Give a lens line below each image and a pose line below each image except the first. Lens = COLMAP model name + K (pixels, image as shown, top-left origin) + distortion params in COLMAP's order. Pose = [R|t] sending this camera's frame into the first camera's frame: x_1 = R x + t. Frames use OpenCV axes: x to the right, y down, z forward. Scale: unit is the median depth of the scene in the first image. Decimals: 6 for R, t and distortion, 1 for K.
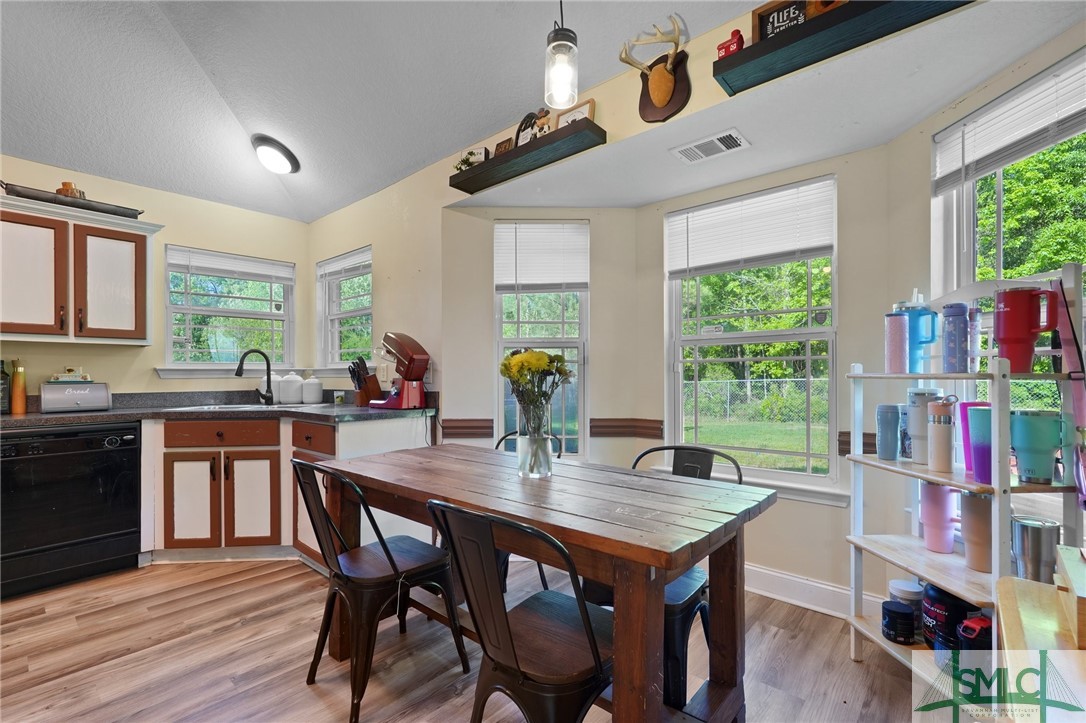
lens RADIAL K [[485.2, 0, 544.9], [0, 485.2, 371.1], [0, 0, 1]] dist [-0.005233, 0.005597]
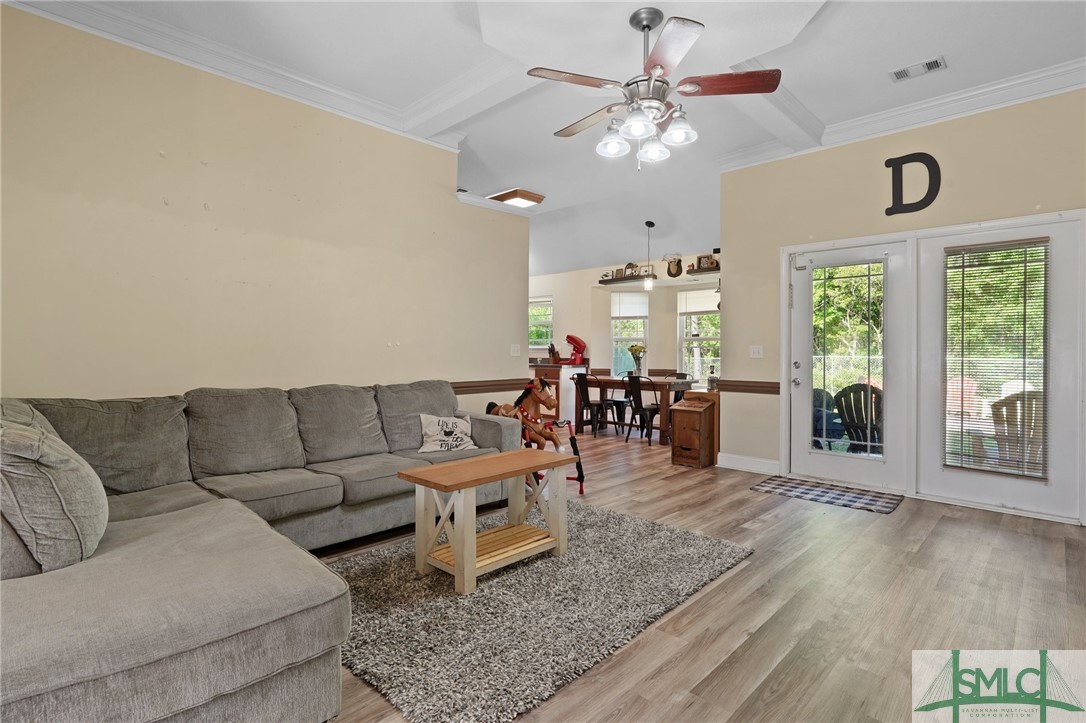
lens RADIAL K [[554.5, 0, 542.1], [0, 554.5, 352.6], [0, 0, 1]] dist [0.002042, 0.000184]
pose [[0.999132, 0.006752, -0.041112, -0.361635], [-0.006353, 0.999932, 0.009826, -0.015814], [0.041176, -0.009556, 0.999106, -2.038903]]
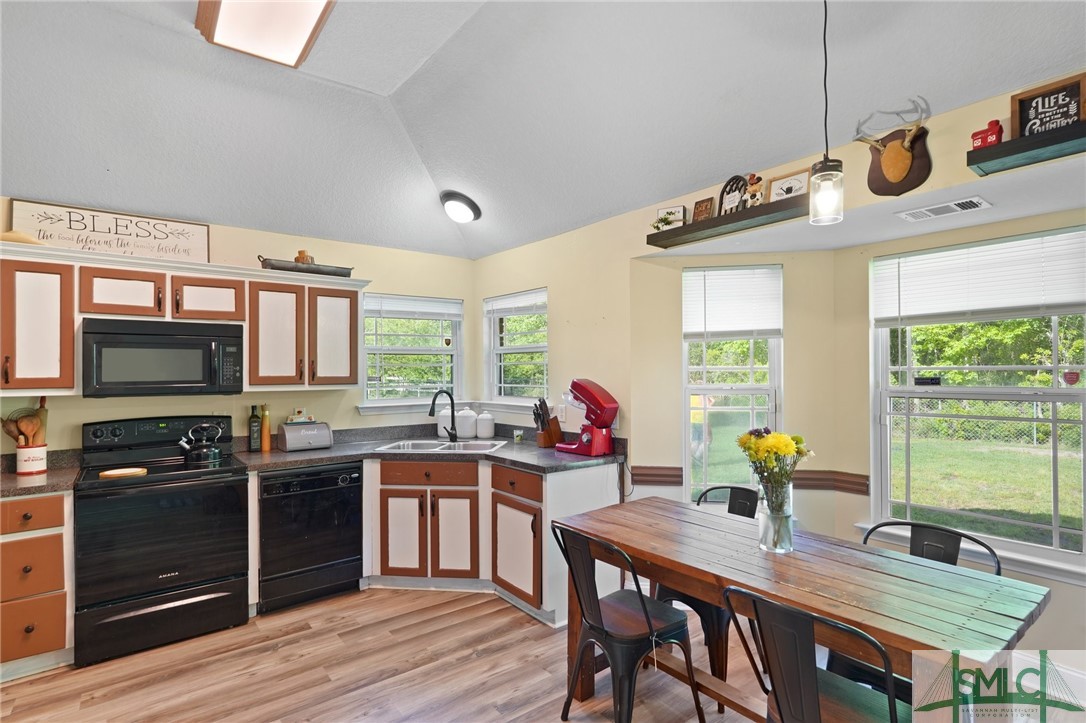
lens RADIAL K [[546.4, 0, 544.9], [0, 546.4, 365.3], [0, 0, 1]] dist [0.000529, 0.004213]
pose [[0.982790, -0.002413, -0.184709, -0.182595], [0.002506, 0.999997, 0.000269, -0.117356], [0.184708, -0.000727, 0.982793, -0.168113]]
